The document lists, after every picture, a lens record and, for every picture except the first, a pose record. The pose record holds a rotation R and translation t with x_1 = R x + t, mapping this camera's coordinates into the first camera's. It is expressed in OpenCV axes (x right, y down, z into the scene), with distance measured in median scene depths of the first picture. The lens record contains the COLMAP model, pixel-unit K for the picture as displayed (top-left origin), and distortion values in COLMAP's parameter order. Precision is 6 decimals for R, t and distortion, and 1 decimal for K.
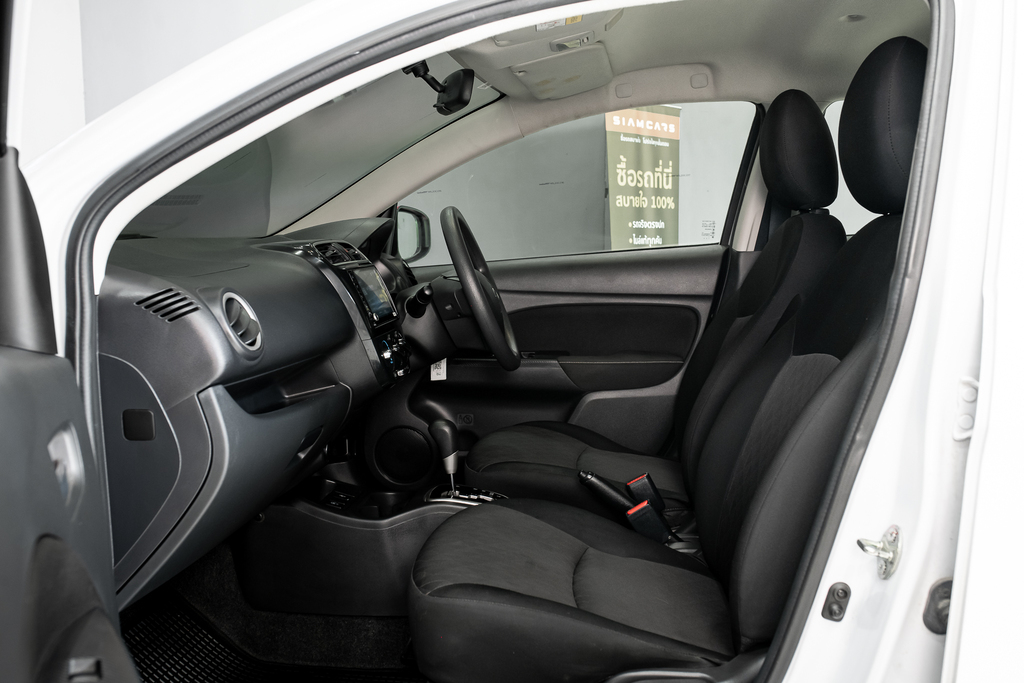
lens RADIAL K [[982.1, 0, 515.3], [0, 982.1, 321.1], [0, 0, 1]] dist [-0.000110, -0.011091]
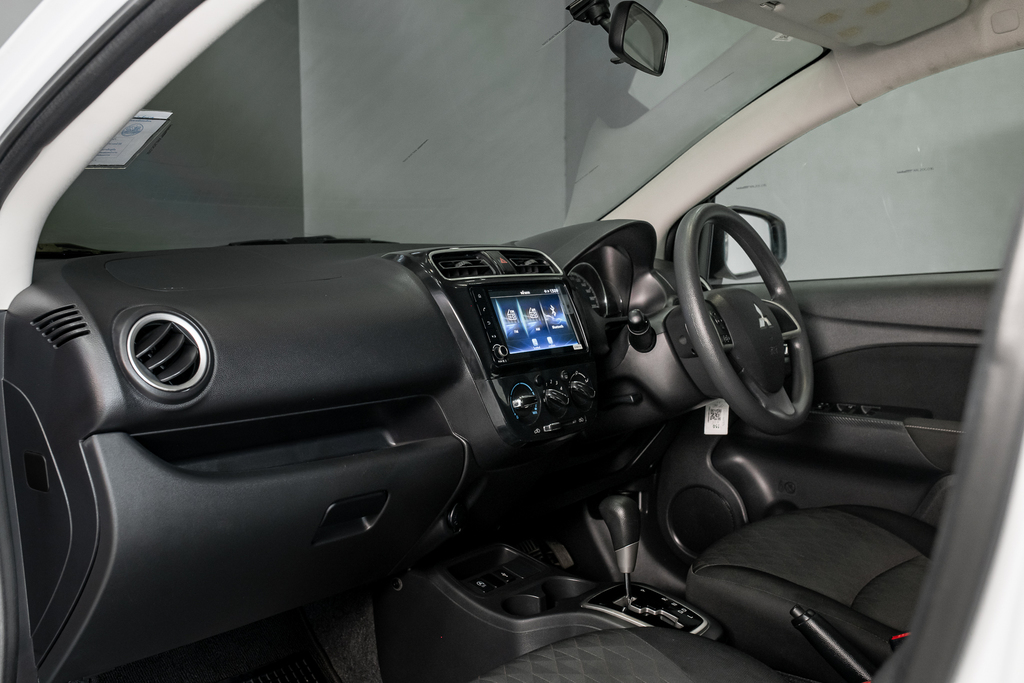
lens RADIAL K [[982.1, 0, 515.3], [0, 982.1, 321.1], [0, 0, 1]] dist [-0.000110, -0.011091]
pose [[0.838246, 0.047545, -0.543216, 0.254944], [-0.053585, 0.998552, 0.004710, -0.028778], [0.542654, 0.025159, 0.839580, 0.352479]]
